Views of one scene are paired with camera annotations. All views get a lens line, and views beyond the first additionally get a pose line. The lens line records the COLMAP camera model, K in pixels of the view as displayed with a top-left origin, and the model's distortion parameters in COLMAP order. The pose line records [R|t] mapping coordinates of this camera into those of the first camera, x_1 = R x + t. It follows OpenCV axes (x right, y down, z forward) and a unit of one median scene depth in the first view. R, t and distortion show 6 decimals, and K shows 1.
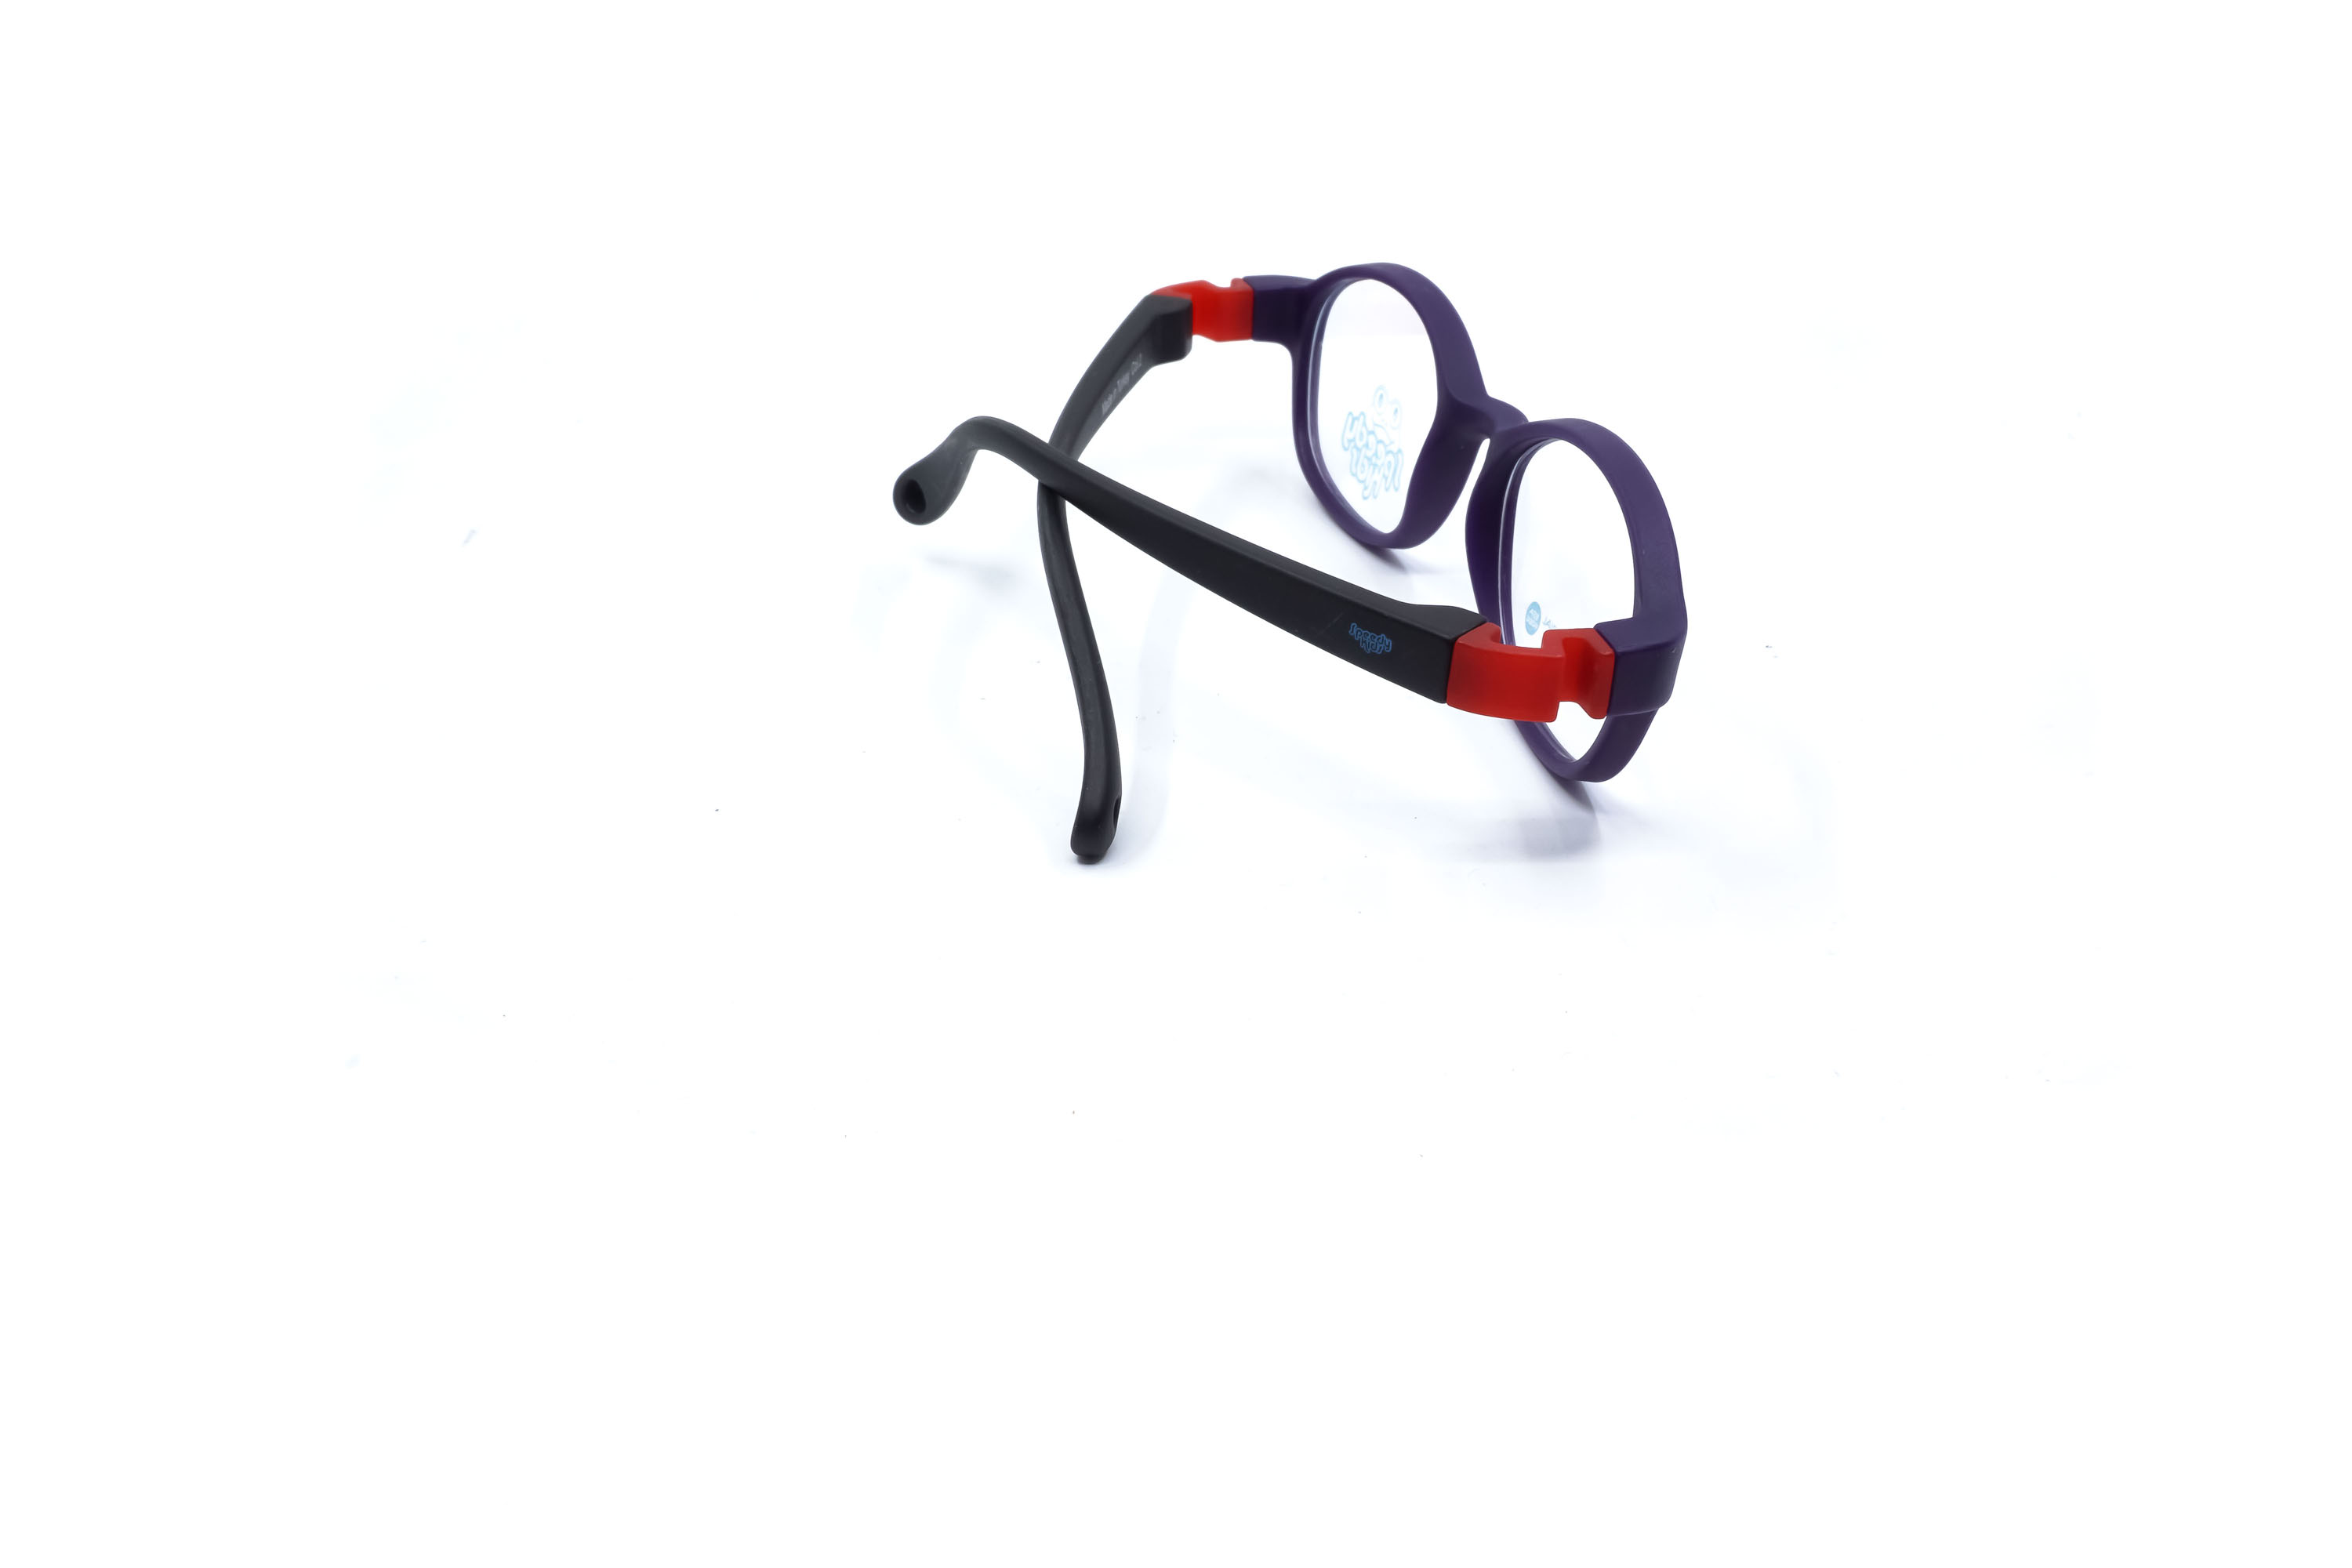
lens RADIAL K [[2417.7, 0, 1176.0], [0, 2417.7, 784.0], [0, 0, 1]] dist [0.013210, 0.002903]
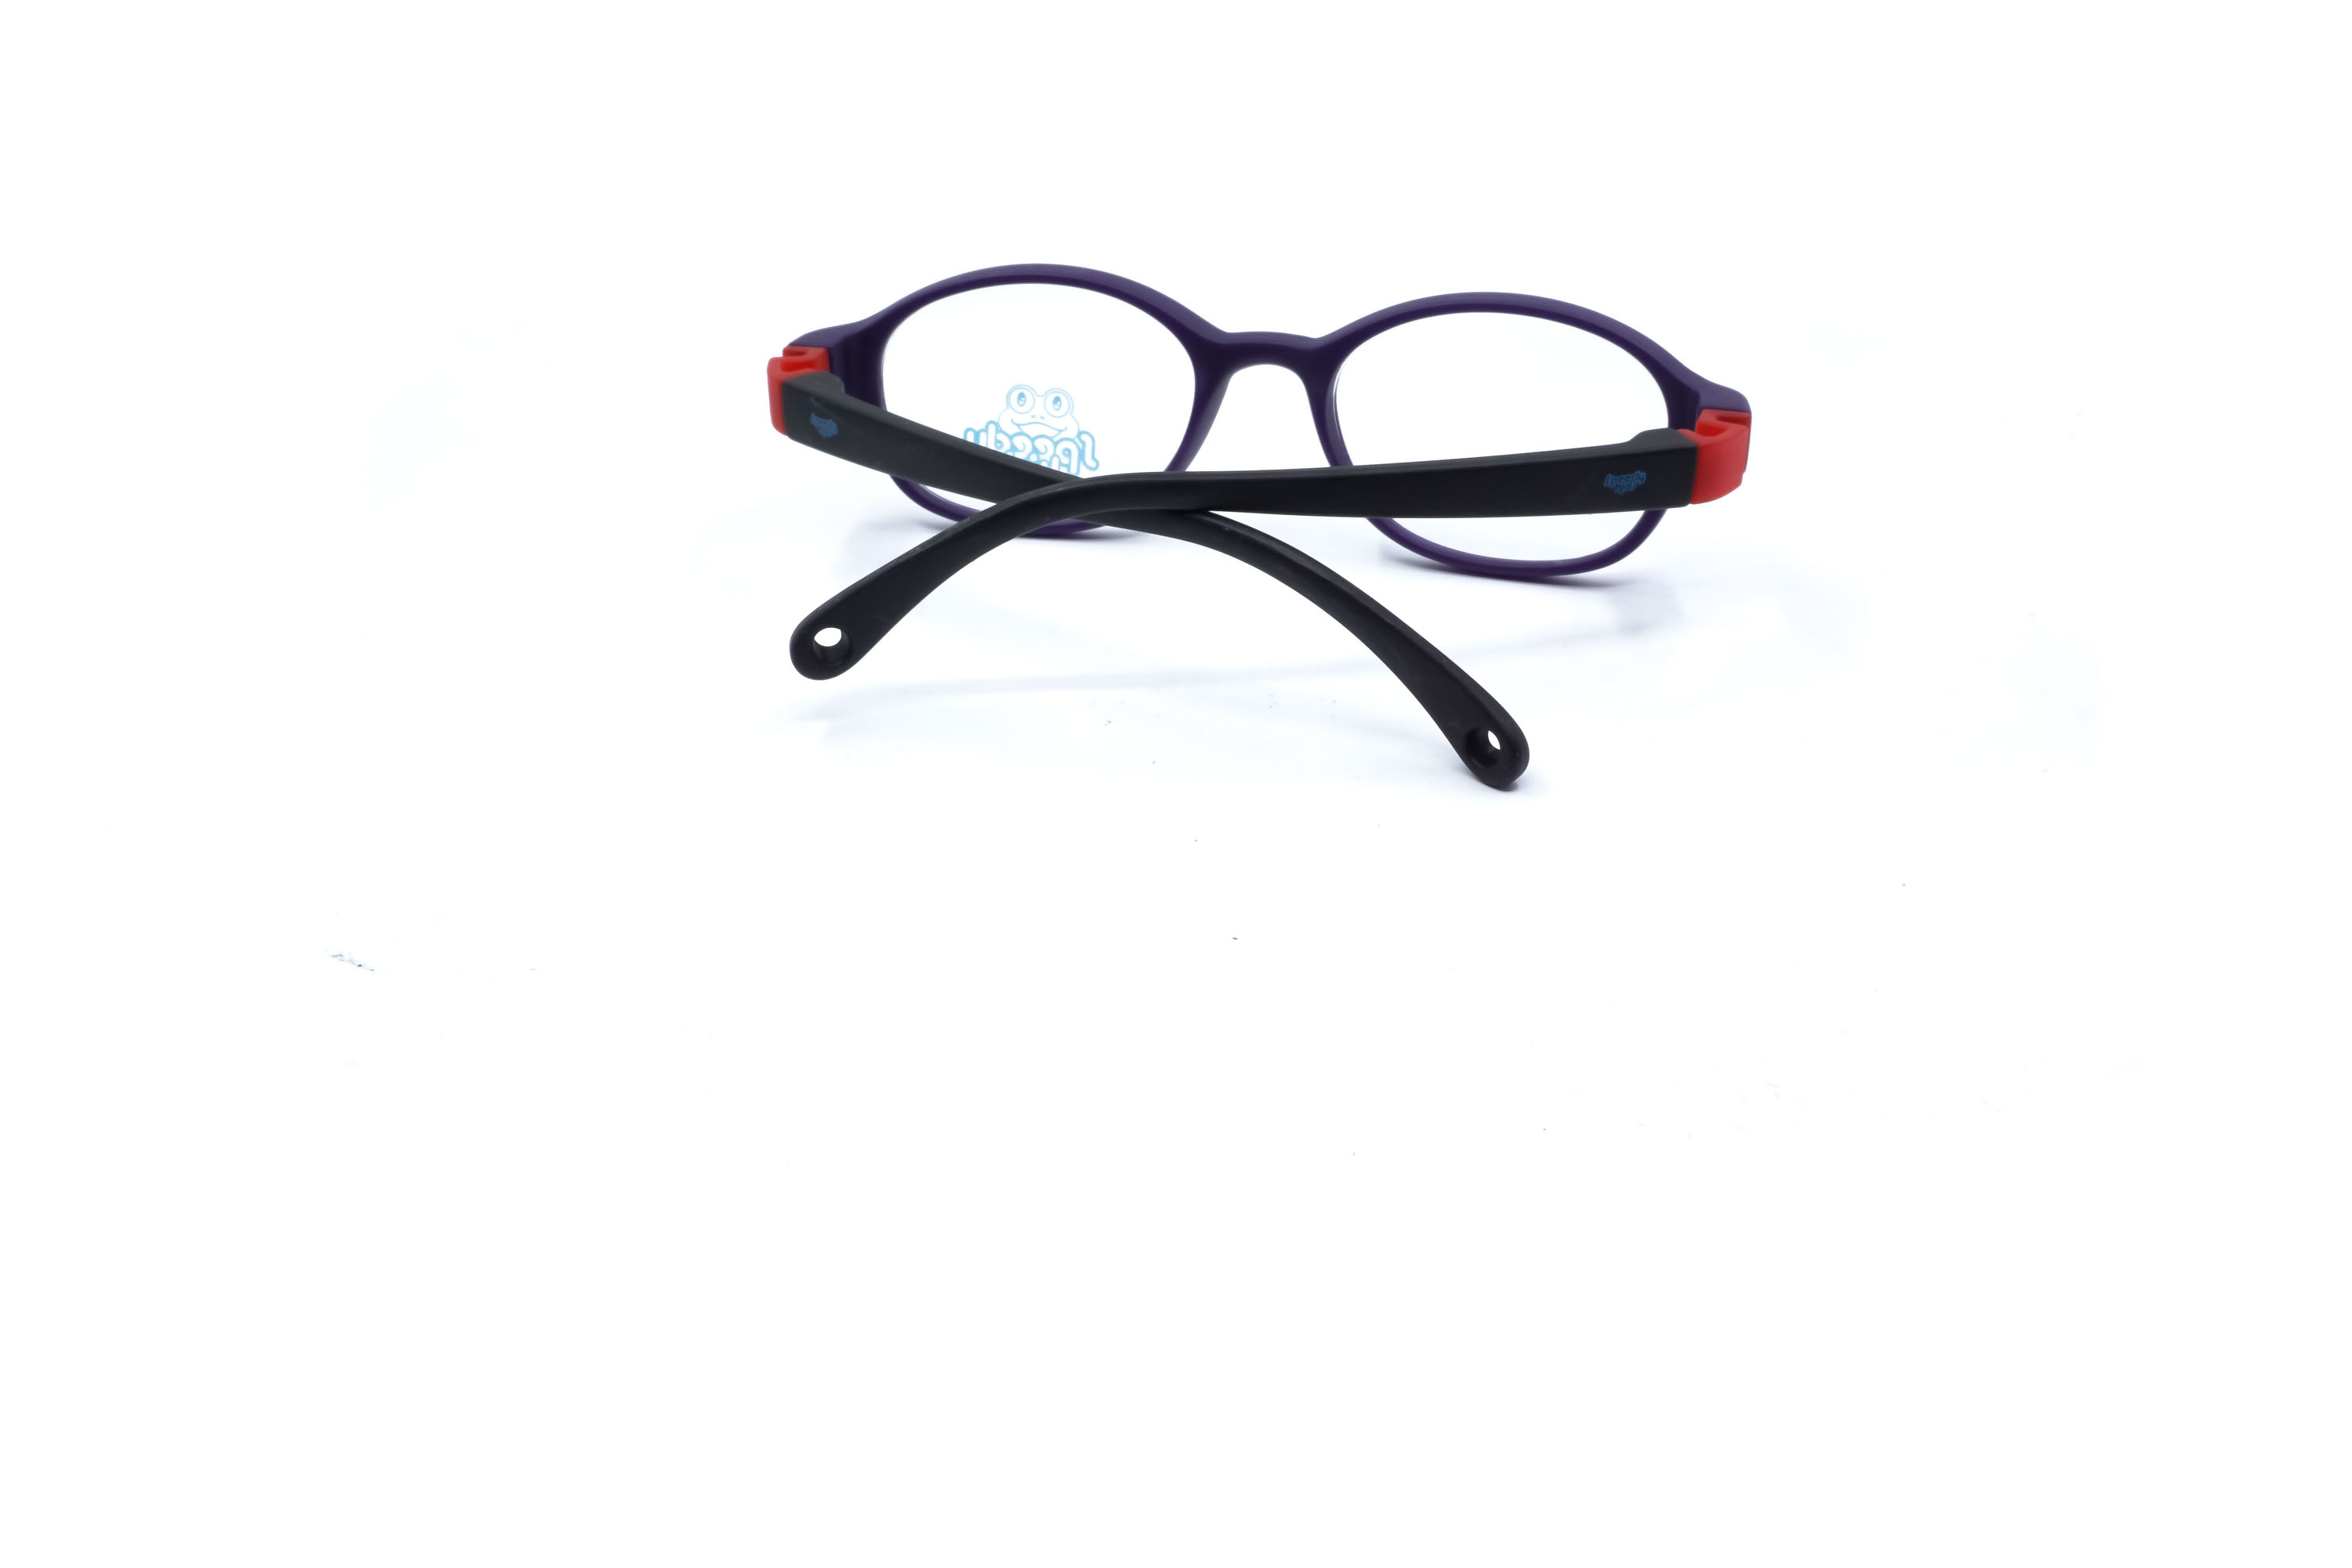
lens RADIAL K [[2417.7, 0, 1176.0], [0, 2417.7, 784.0], [0, 0, 1]] dist [0.013210, 0.002903]
pose [[0.501665, -0.417924, 0.757411, -0.710840], [0.434028, 0.878978, 0.197528, -0.188342], [-0.748300, 0.229645, 0.622343, 0.360632]]
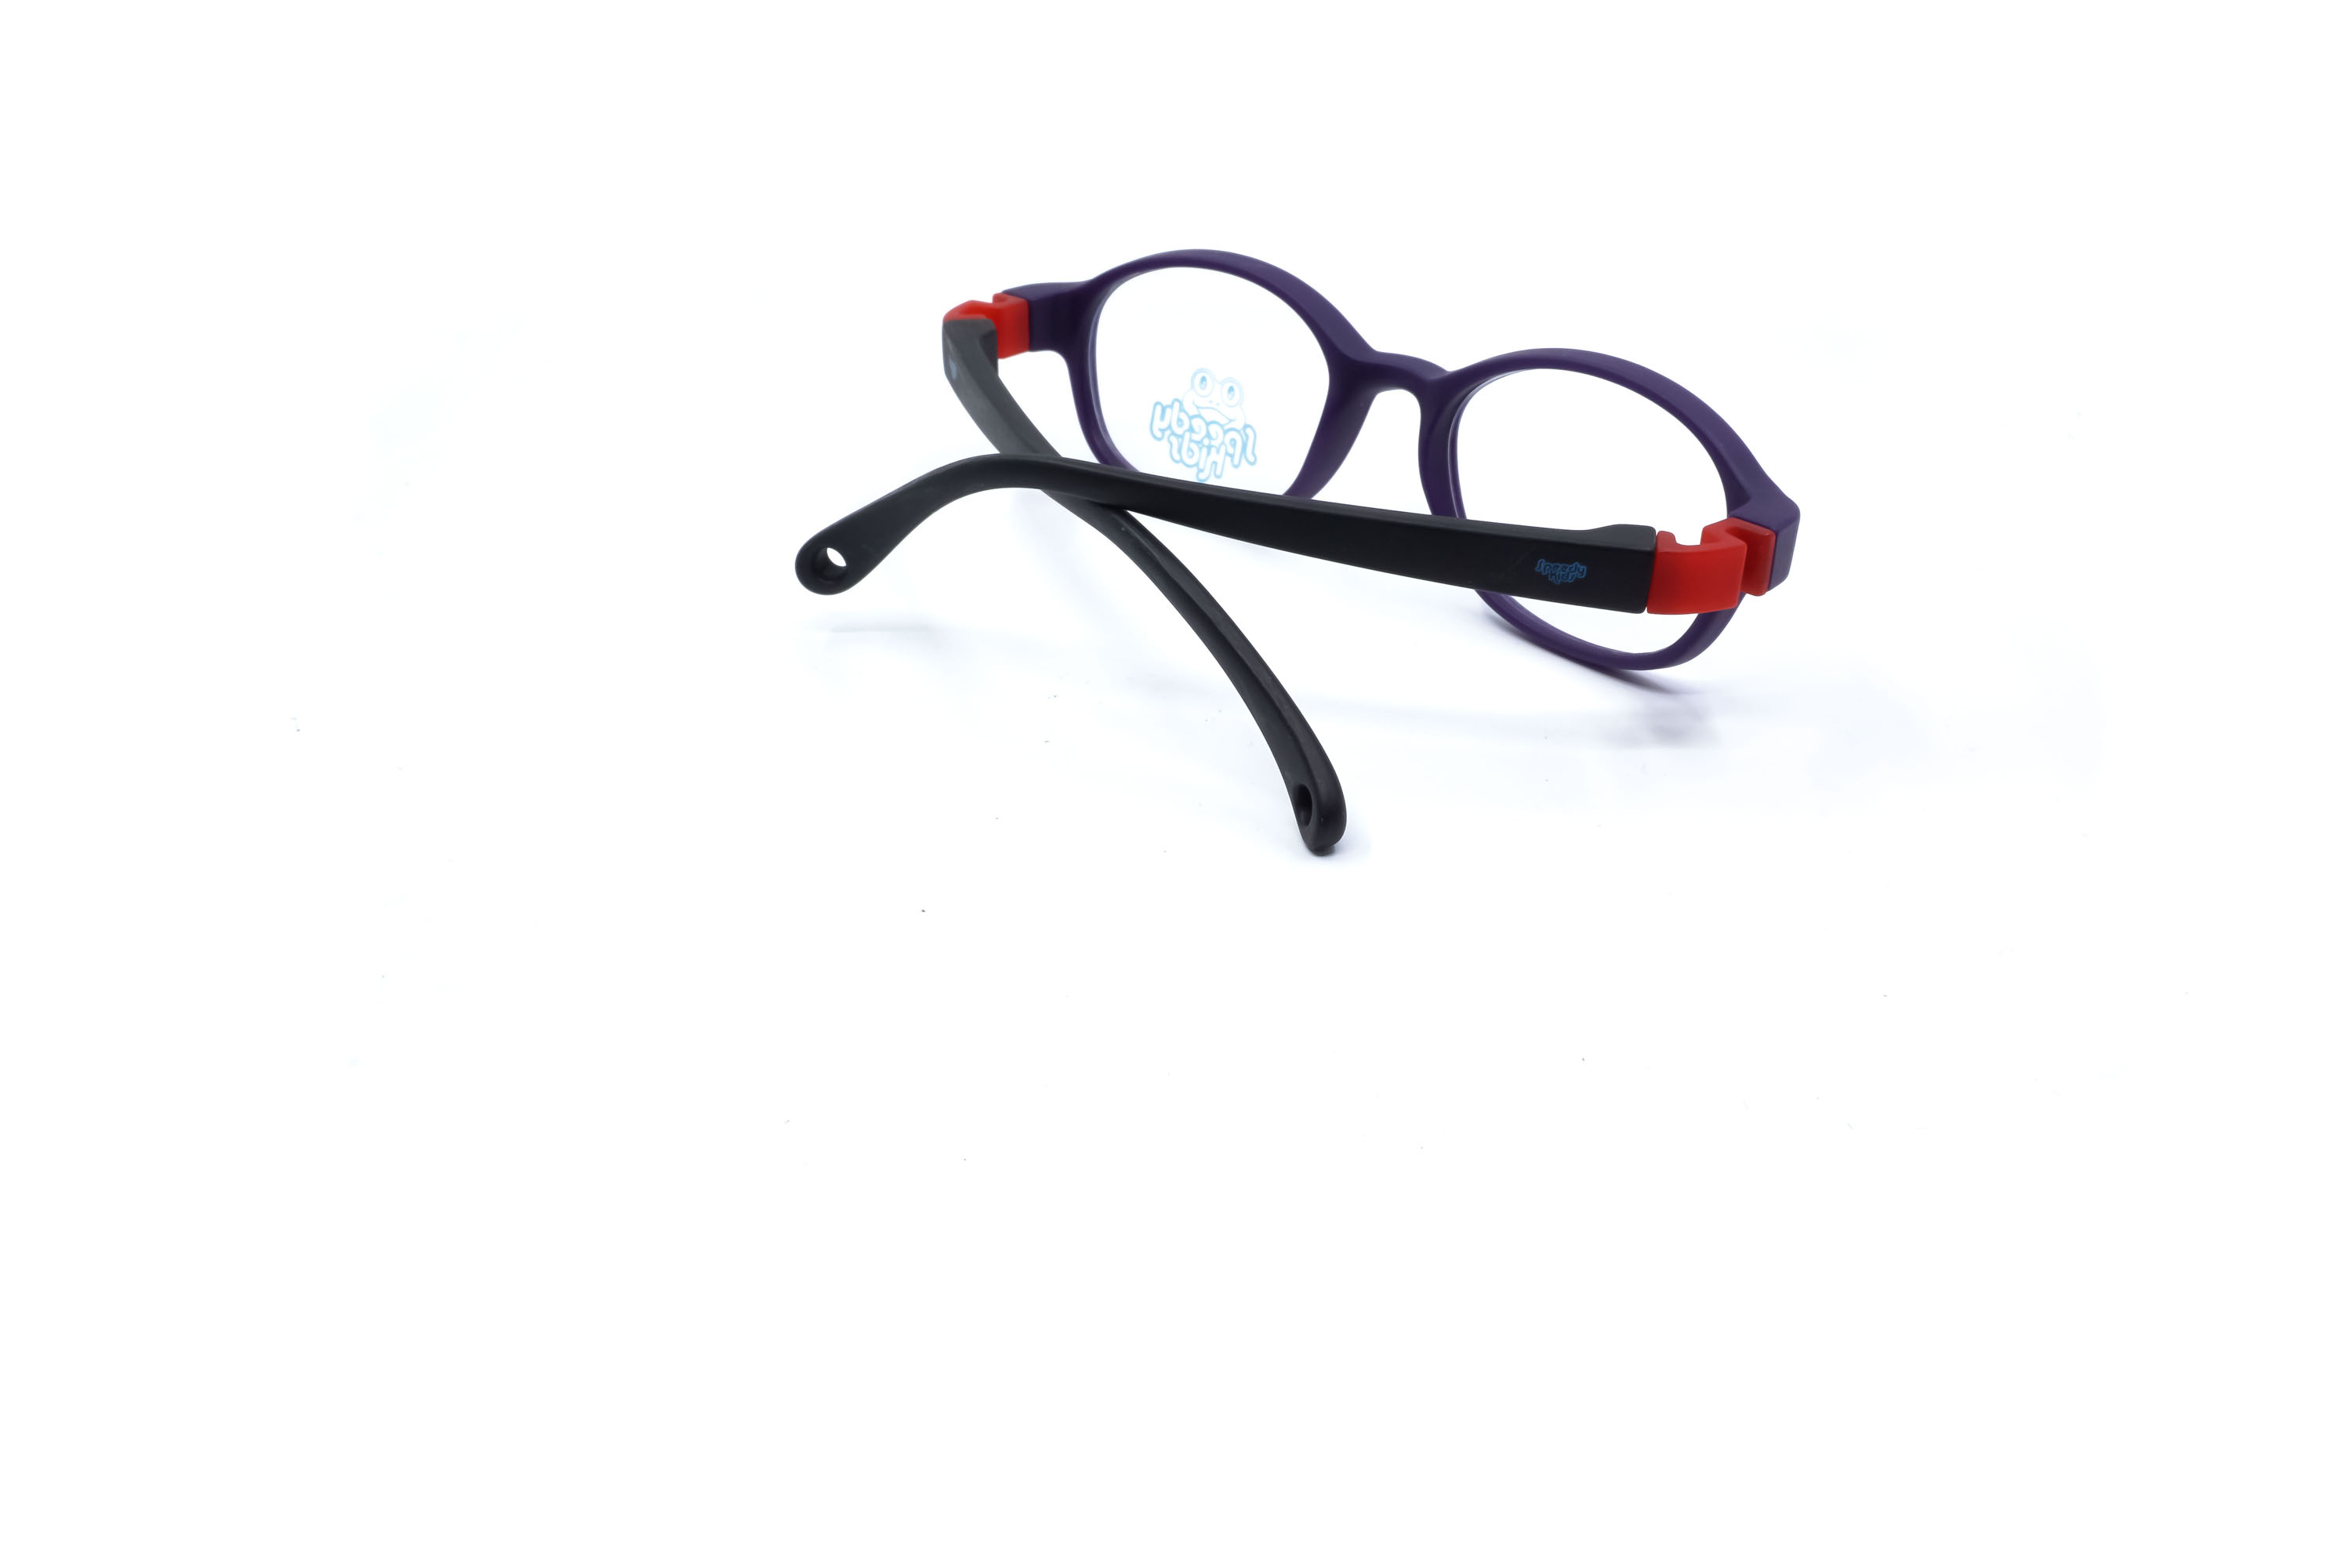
lens RADIAL K [[2417.7, 0, 1176.0], [0, 2417.7, 784.0], [0, 0, 1]] dist [0.013210, 0.002903]
pose [[0.867586, -0.243450, 0.433619, -0.407458], [0.247987, 0.967618, 0.047085, -0.045738], [-0.431041, 0.066682, 0.899865, 0.098237]]
